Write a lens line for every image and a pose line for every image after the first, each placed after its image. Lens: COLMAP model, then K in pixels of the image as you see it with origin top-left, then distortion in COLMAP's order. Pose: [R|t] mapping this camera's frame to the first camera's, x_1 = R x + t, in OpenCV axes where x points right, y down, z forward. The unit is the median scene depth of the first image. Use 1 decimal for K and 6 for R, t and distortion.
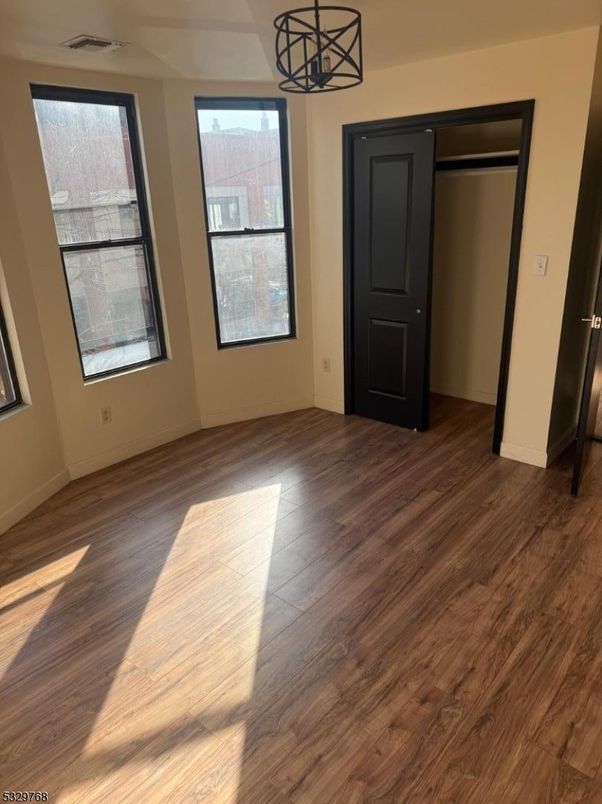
lens RADIAL K [[563.4, 0, 305.3], [0, 563.4, 407.0], [0, 0, 1]] dist [0.007203, -0.024113]
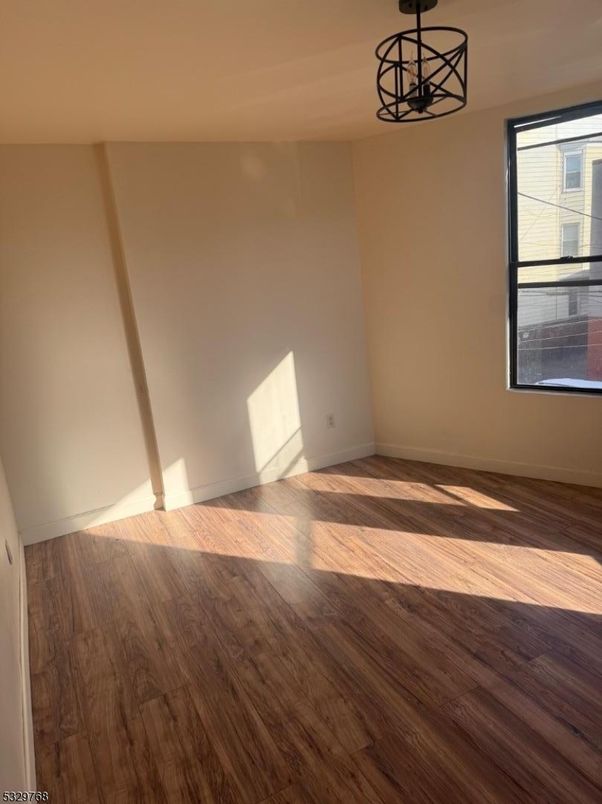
lens RADIAL K [[563.4, 0, 299.8], [0, 563.4, 399.8], [0, 0, 1]] dist [0.007203, -0.024113]
pose [[-0.382767, 0.296041, -0.875128, 0.943735], [-0.223487, 0.889461, 0.398639, -0.411133], [0.896406, 0.348166, -0.274295, 1.048159]]
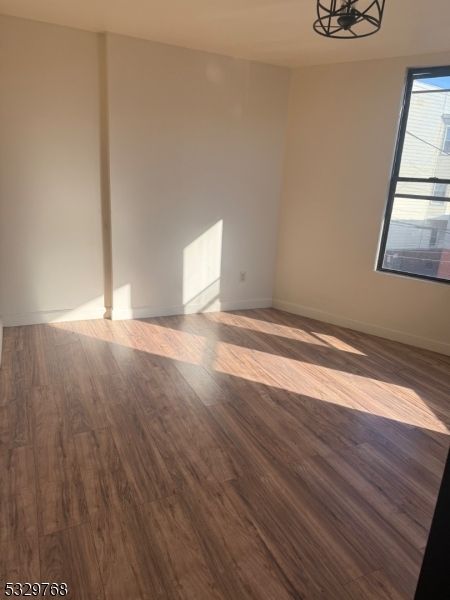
lens RADIAL K [[420.5, 0, 230.3], [0, 420.5, 302.9], [0, 0, 1]] dist [0.007203, -0.024113]
pose [[-0.406274, 0.275828, -0.871126, 0.987971], [-0.367545, 0.823497, 0.432162, -0.322843], [0.836572, 0.495754, -0.233186, 1.105092]]
